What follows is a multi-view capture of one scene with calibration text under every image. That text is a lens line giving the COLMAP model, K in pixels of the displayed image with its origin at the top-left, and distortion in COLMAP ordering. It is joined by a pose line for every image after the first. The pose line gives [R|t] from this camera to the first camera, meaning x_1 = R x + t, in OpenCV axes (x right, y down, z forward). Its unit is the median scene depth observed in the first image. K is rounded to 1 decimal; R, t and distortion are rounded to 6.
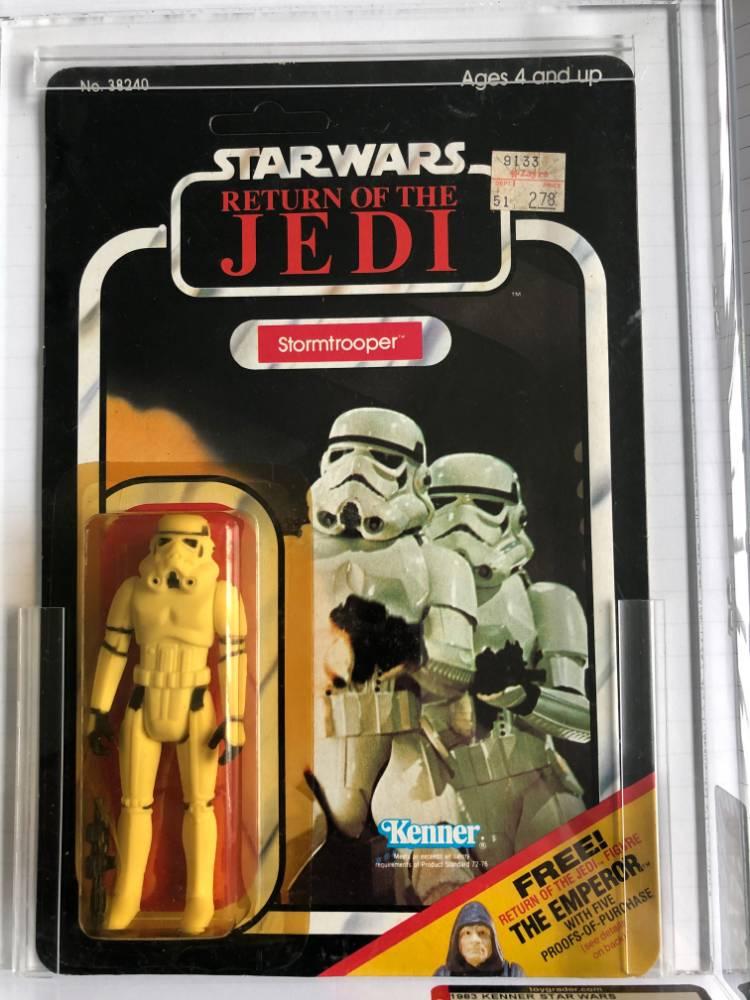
lens RADIAL K [[821.8, 0, 377.3], [0, 821.8, 490.8], [0, 0, 1]] dist [0.023366, -0.072112]
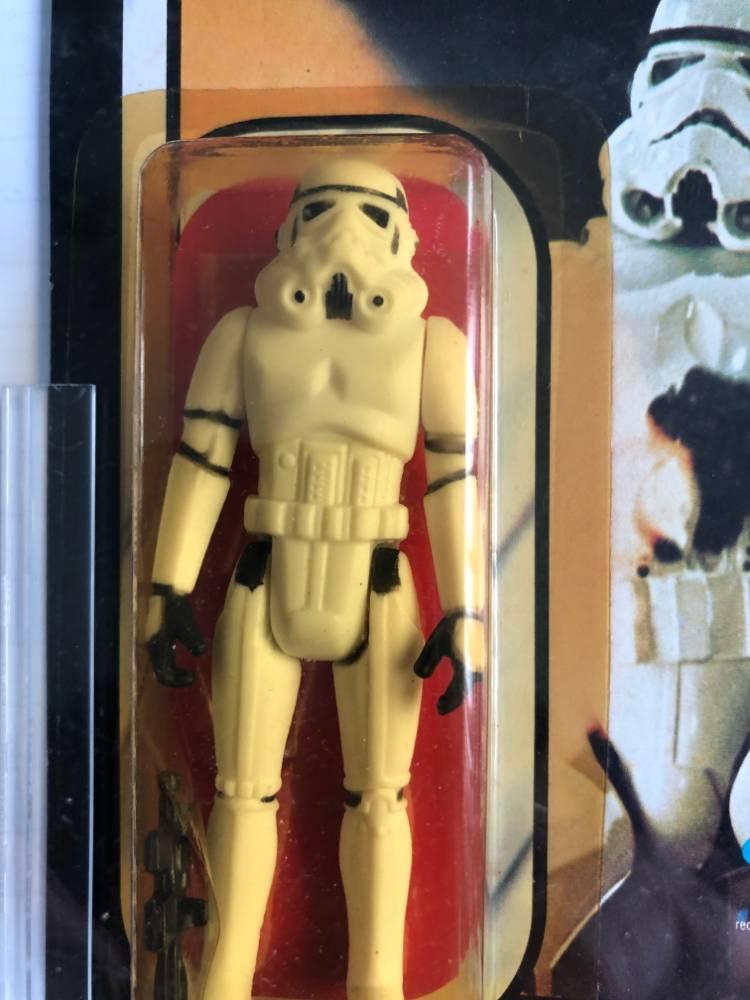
lens RADIAL K [[821.8, 0, 371.0], [0, 821.8, 495.2], [0, 0, 1]] dist [0.023366, -0.072112]
pose [[0.998869, 0.016276, -0.044684, -0.192501], [-0.013488, 0.997984, 0.062015, 0.171555], [0.045603, -0.061343, 0.997074, 0.513003]]
